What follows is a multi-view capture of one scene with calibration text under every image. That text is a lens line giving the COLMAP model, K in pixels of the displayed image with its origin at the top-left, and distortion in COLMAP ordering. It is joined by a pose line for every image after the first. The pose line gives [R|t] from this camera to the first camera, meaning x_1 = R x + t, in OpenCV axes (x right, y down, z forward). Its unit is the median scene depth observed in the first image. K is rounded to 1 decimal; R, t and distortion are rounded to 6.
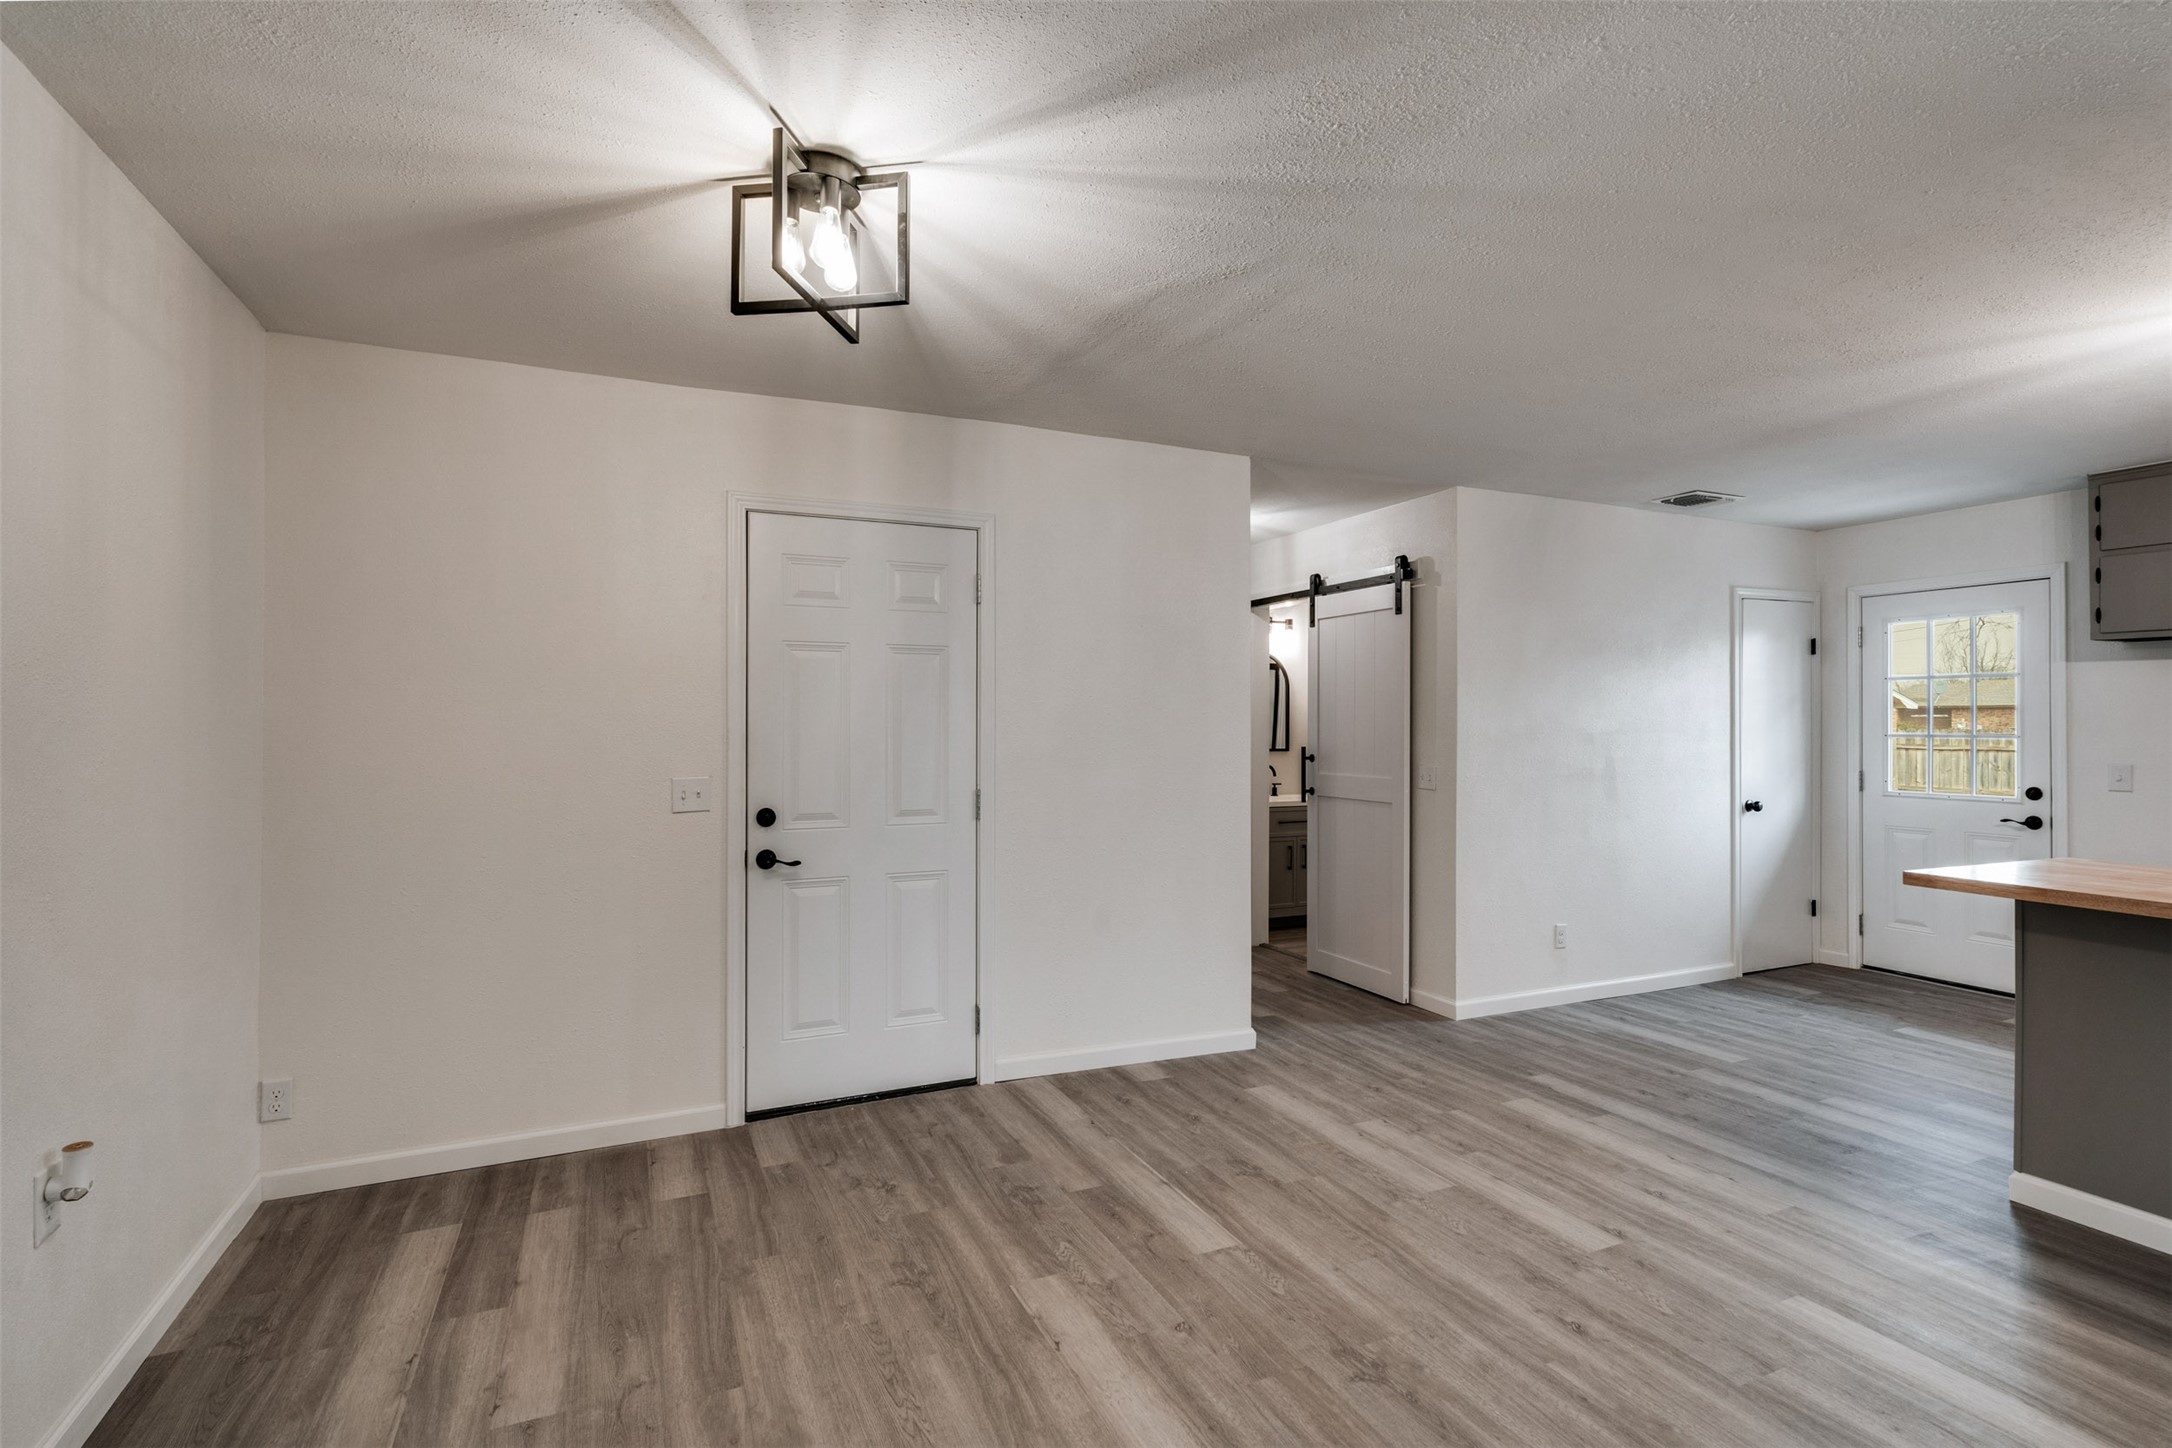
lens RADIAL K [[1022.3, 0, 1082.6], [0, 1022.3, 715.4], [0, 0, 1]] dist [0.002121, 0.001144]
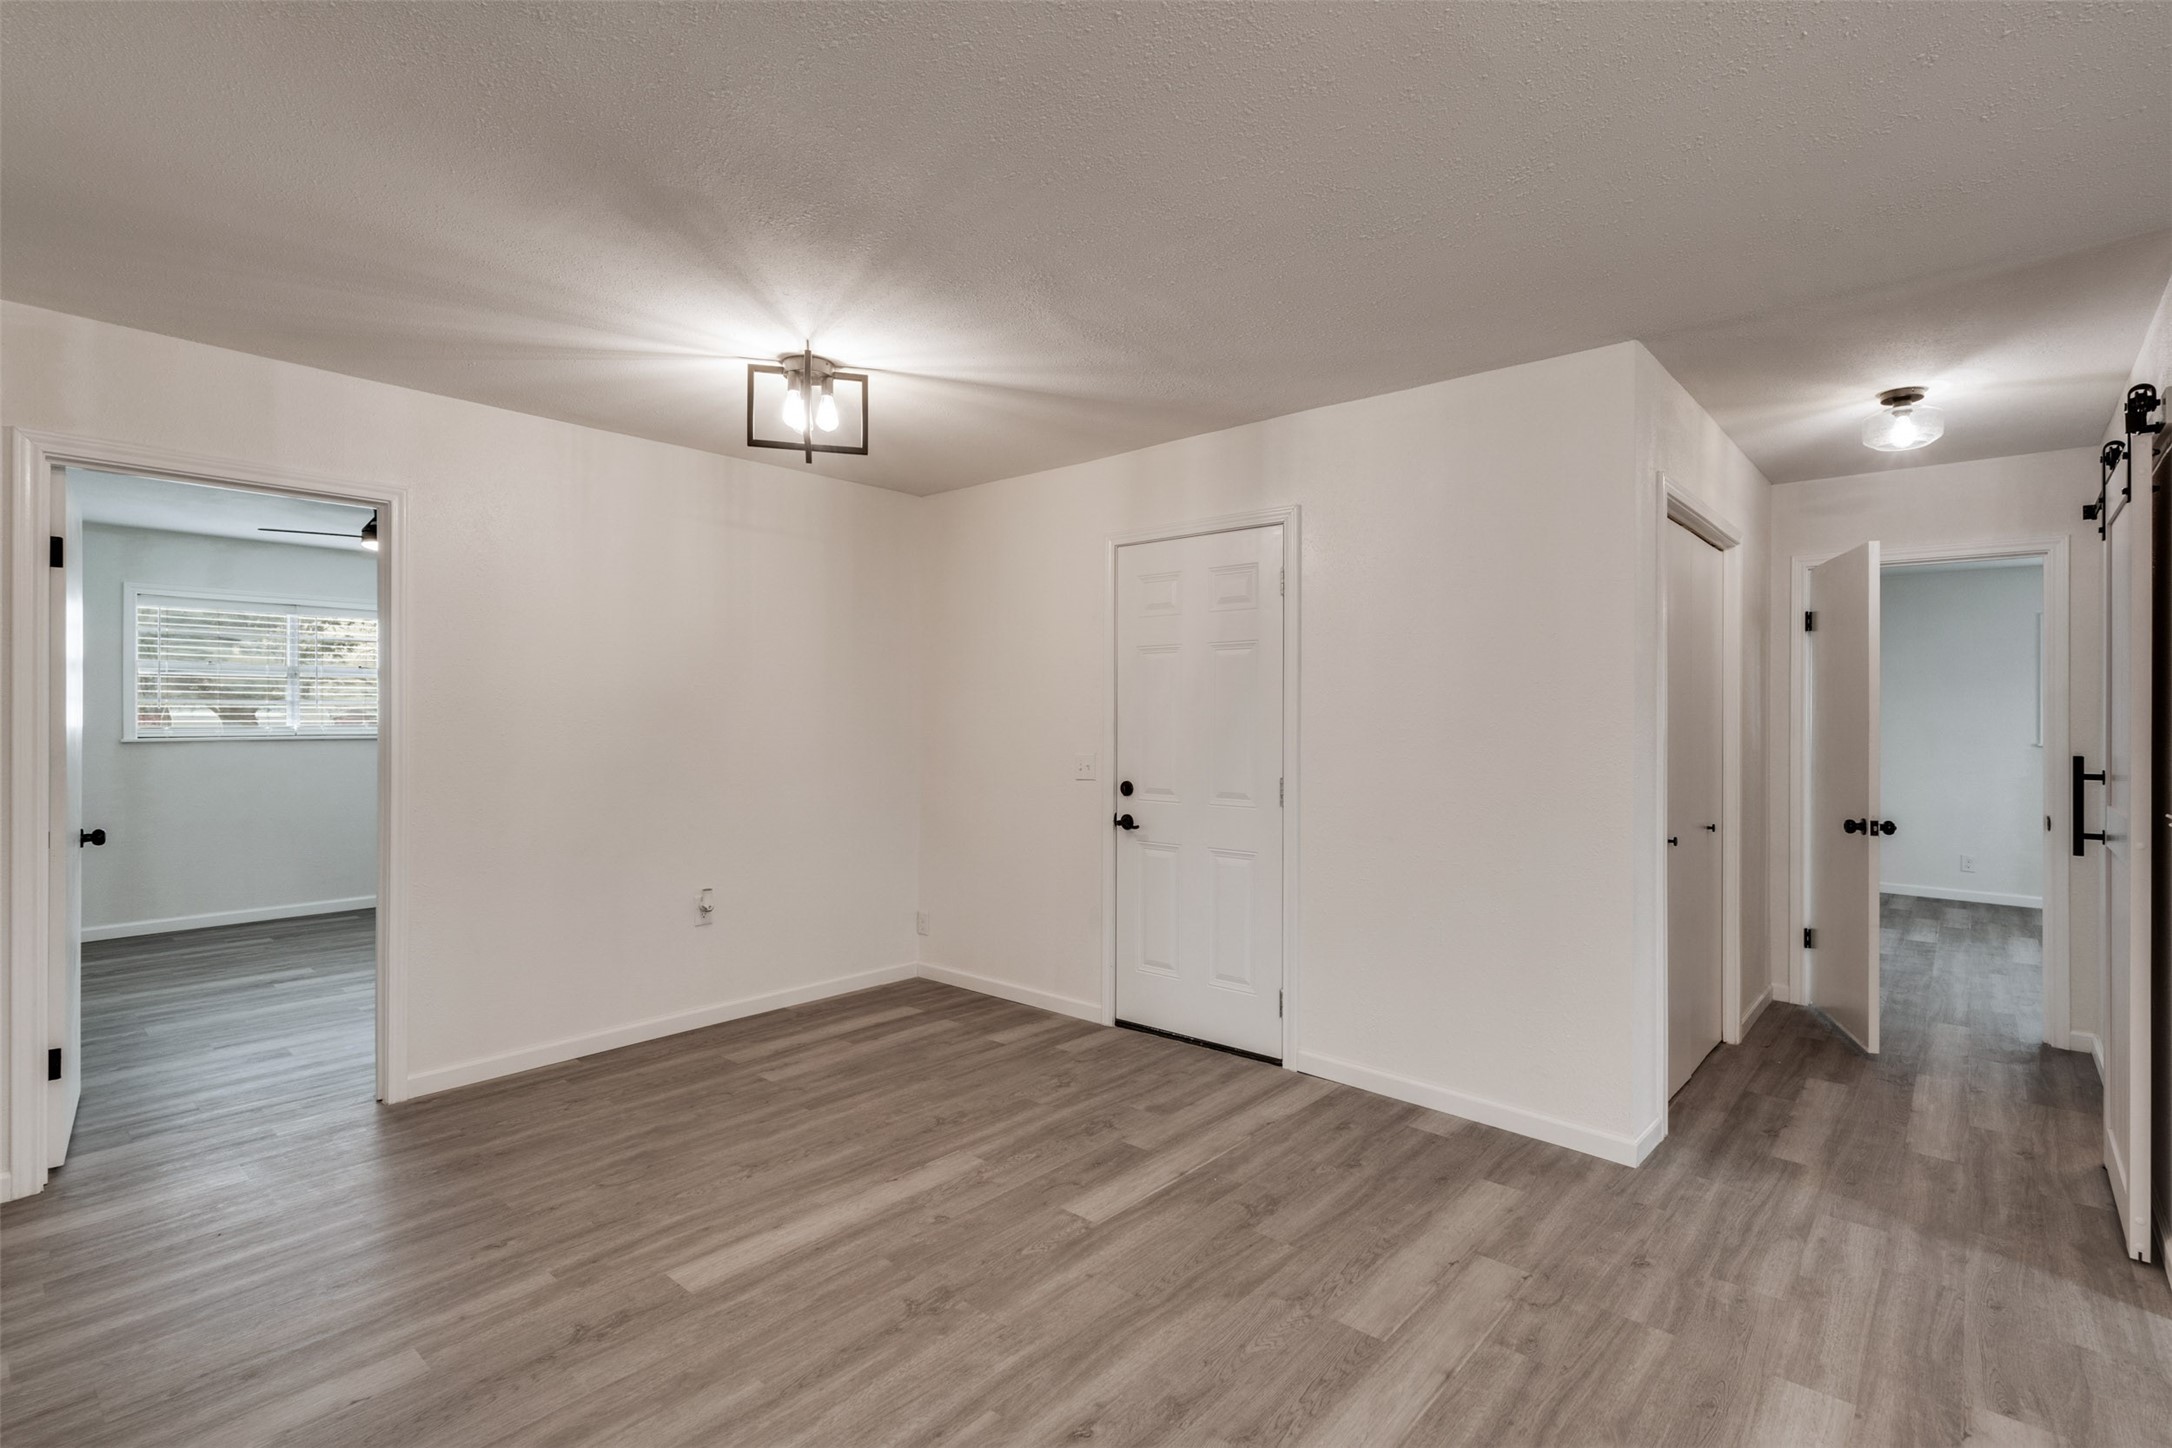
lens RADIAL K [[1022.3, 0, 1082.6], [0, 1022.3, 715.4], [0, 0, 1]] dist [0.002121, 0.001144]
pose [[0.409299, -0.003026, -0.912395, 0.883525], [0.001189, 0.999995, -0.002784, 0.014881], [0.912399, 0.000054, 0.409301, 0.473436]]
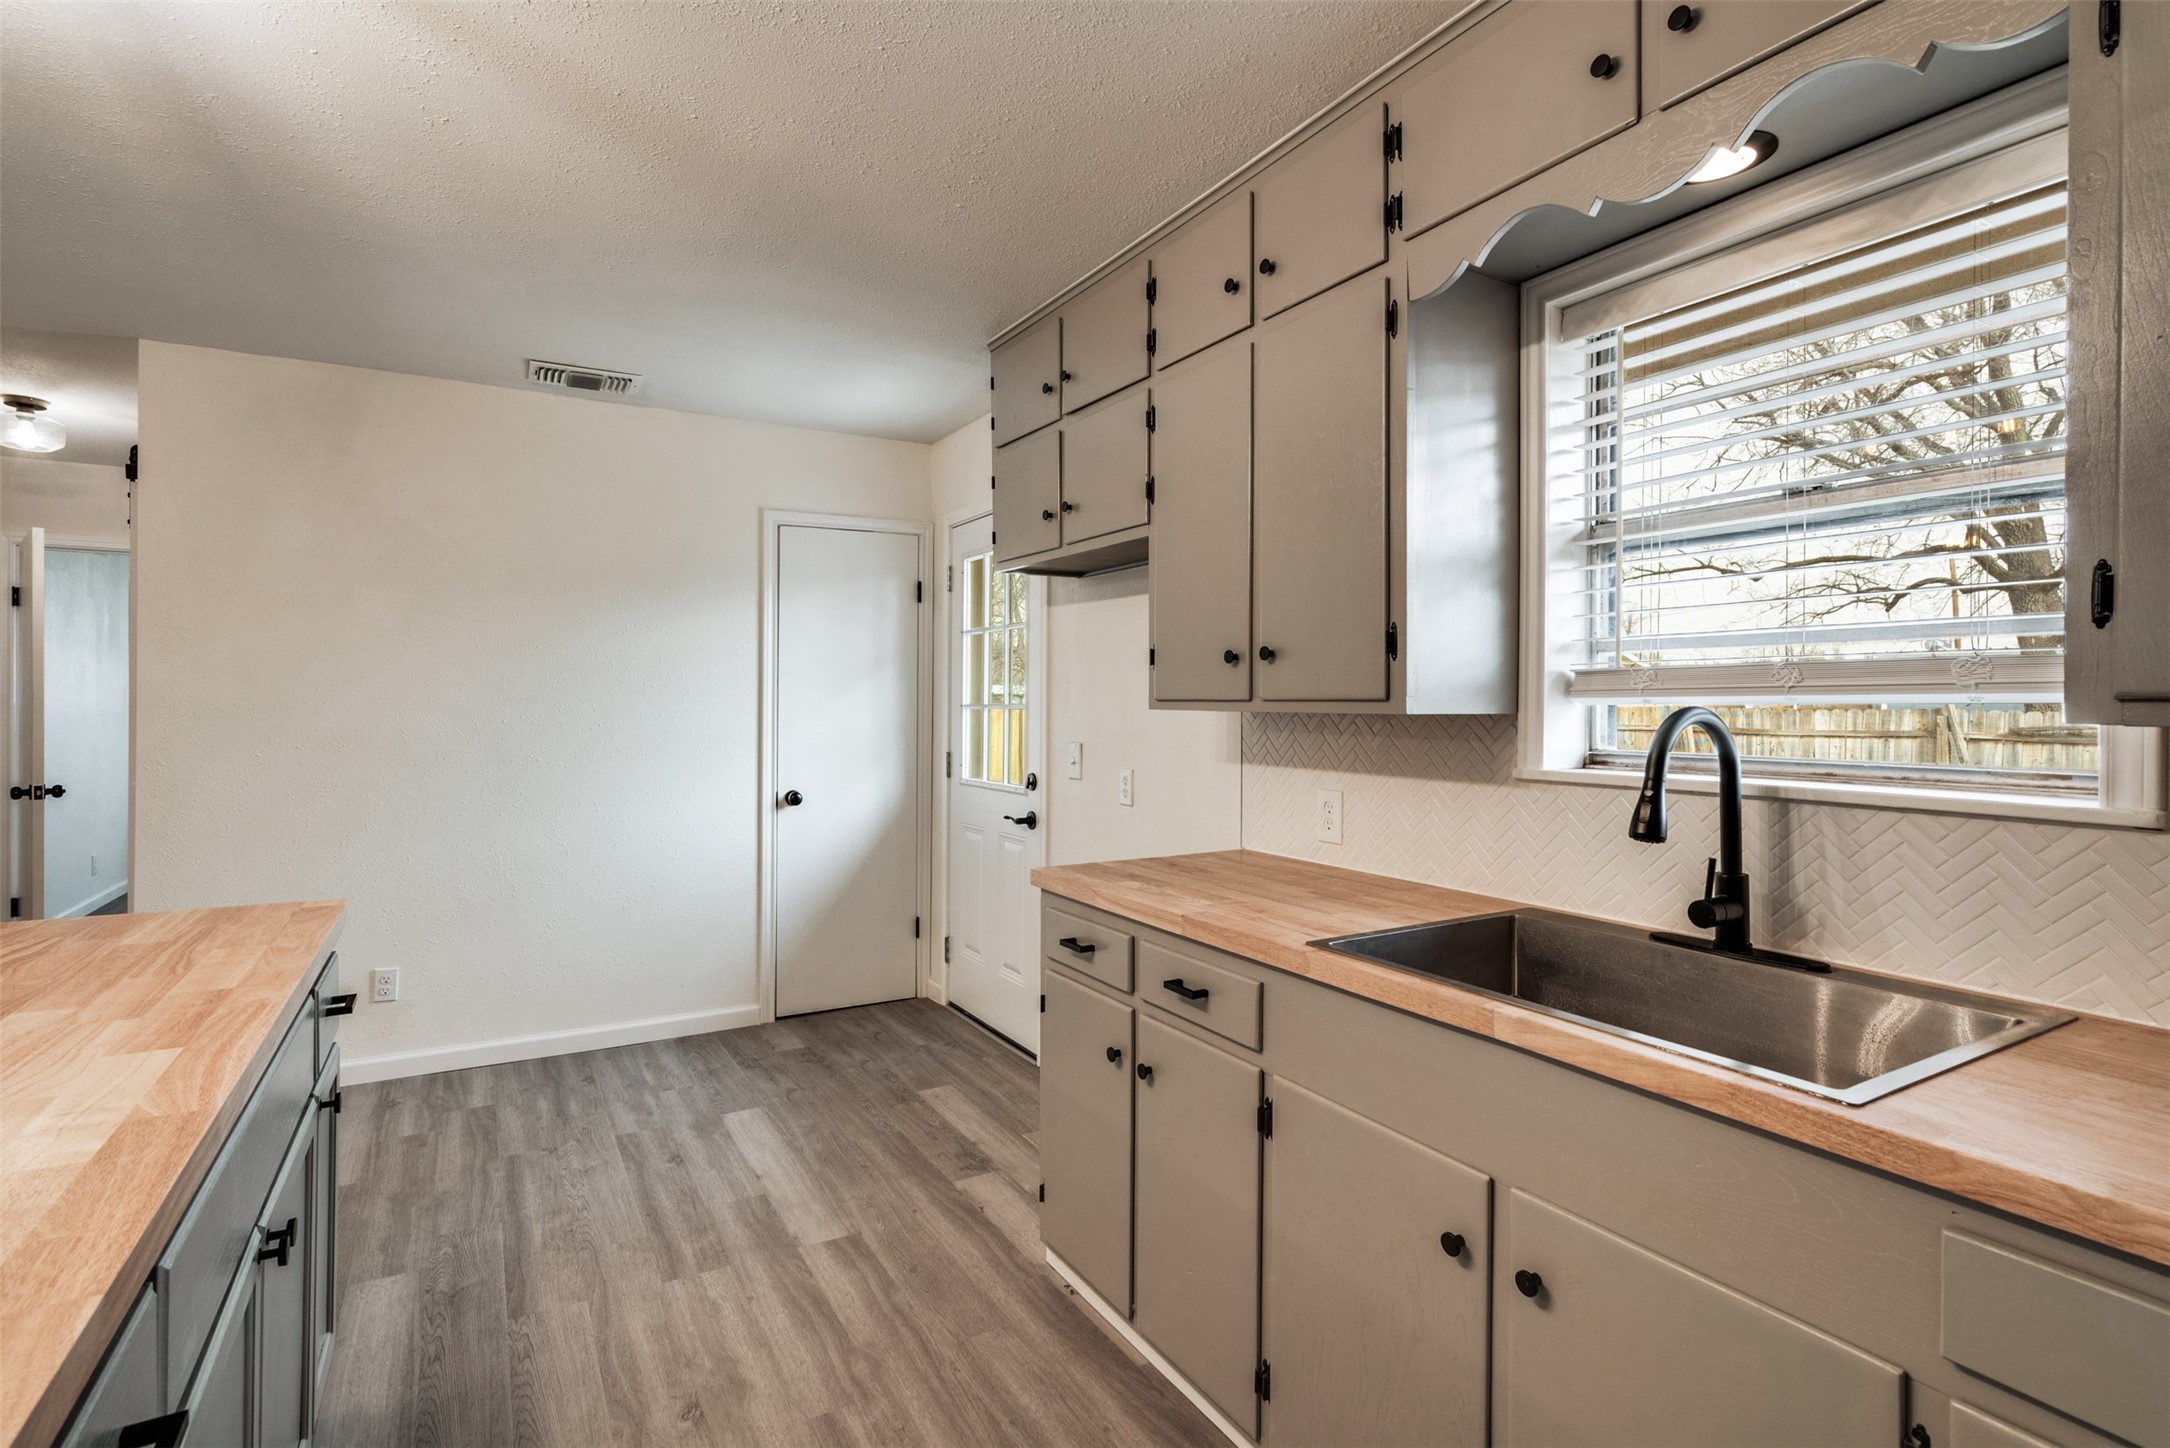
lens RADIAL K [[1017.6, 0, 1080.1], [0, 1017.6, 718.8], [0, 0, 1]] dist [-0.009532, 0.001008]
pose [[0.994534, -0.001657, 0.104402, 1.375855], [-0.000556, 0.999776, 0.021159, 0.021563], [-0.104414, -0.021101, 0.994310, 0.387425]]
